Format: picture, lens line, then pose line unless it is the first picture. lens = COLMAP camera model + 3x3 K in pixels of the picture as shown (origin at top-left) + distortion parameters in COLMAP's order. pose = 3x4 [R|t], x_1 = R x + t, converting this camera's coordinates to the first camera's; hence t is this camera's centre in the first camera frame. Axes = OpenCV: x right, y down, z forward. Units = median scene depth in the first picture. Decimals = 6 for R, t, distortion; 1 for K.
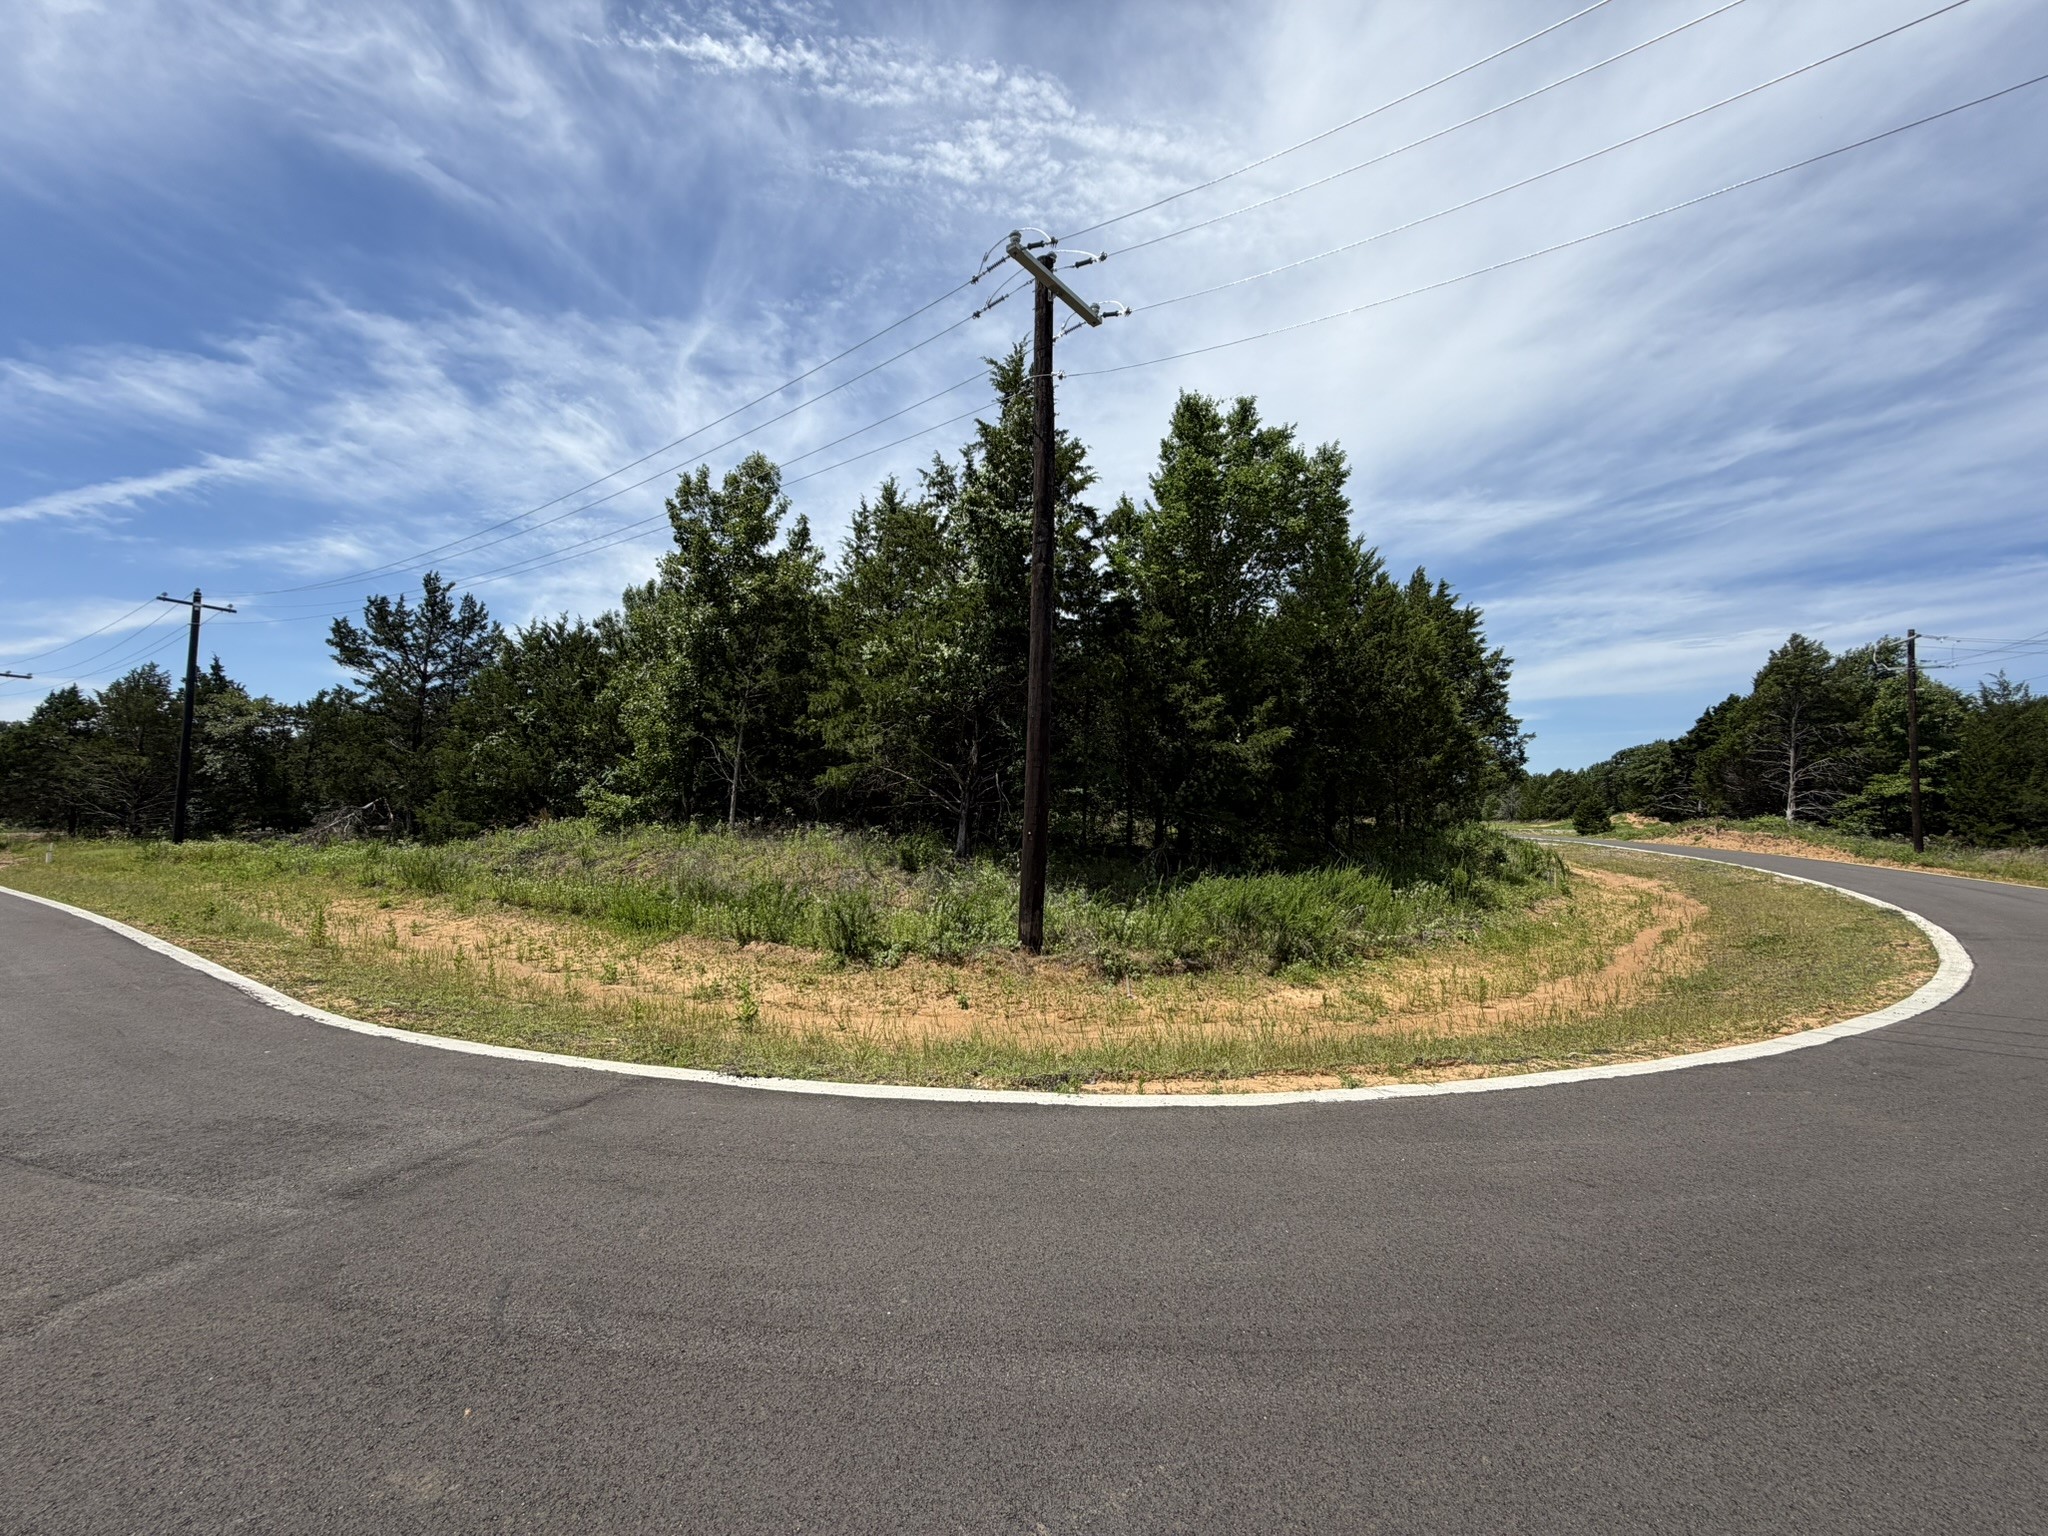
lens RADIAL K [[822.1, 0, 1022.9], [0, 822.1, 779.6], [0, 0, 1]] dist [-0.001818, 0.000291]
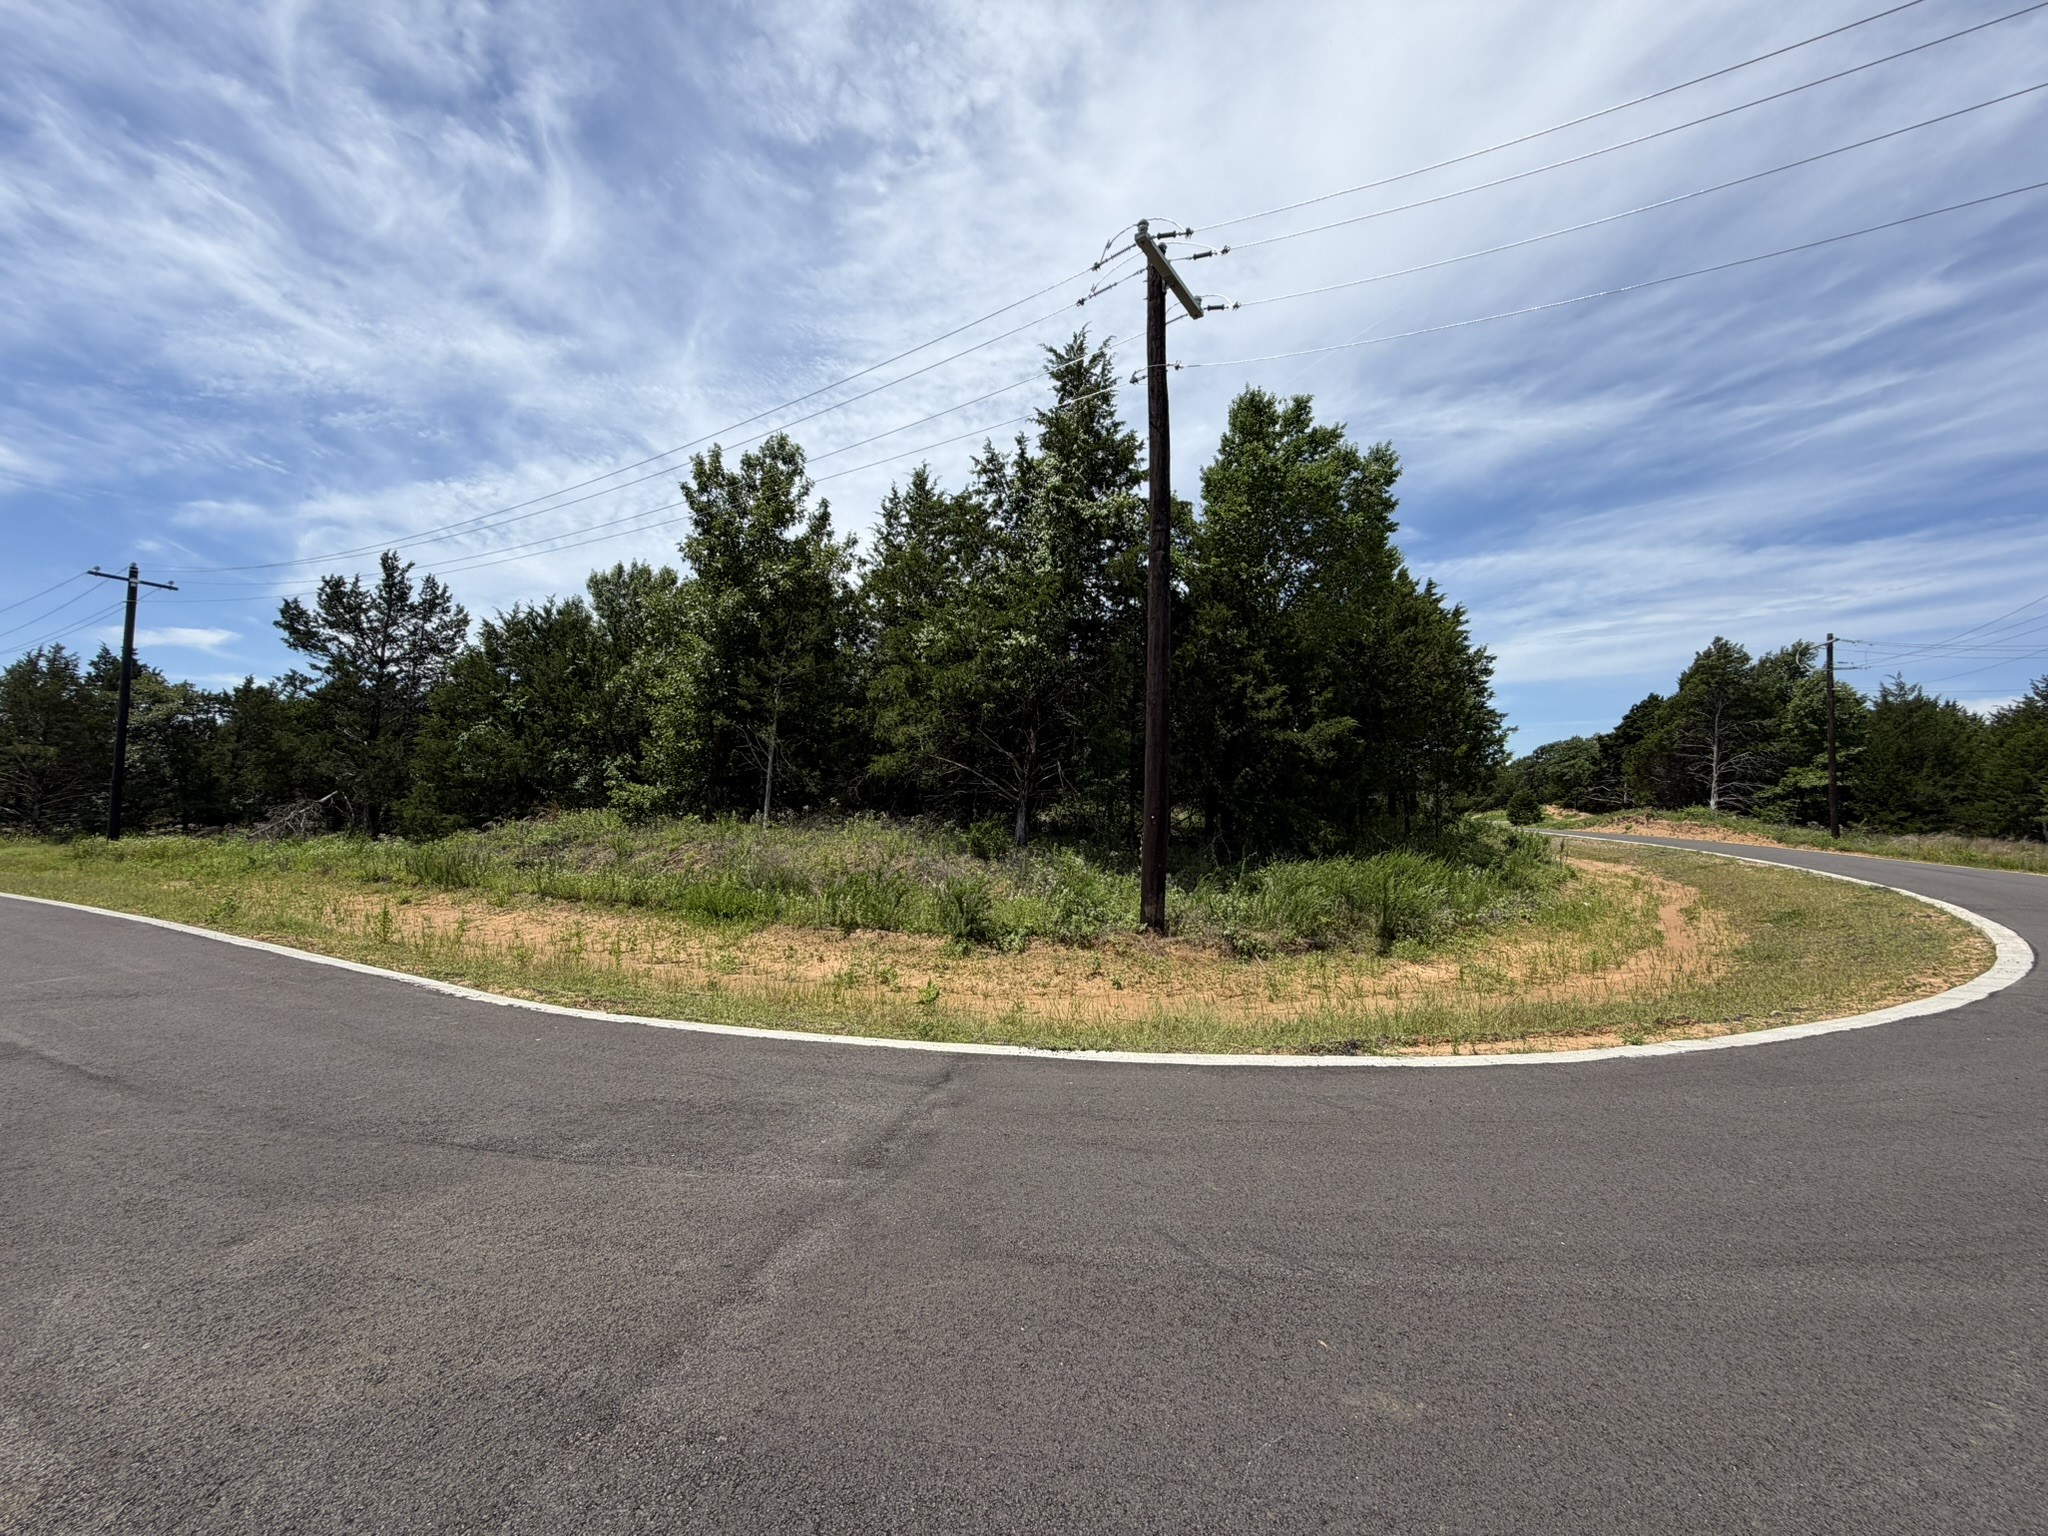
lens RADIAL K [[822.1, 0, 1015.0], [0, 822.1, 783.9], [0, 0, 1]] dist [-0.001818, 0.000291]
pose [[0.996801, -0.000889, 0.079913, -0.139325], [-0.000006, 0.999937, 0.011196, 0.006981], [-0.079918, -0.011160, 0.996739, 0.000914]]
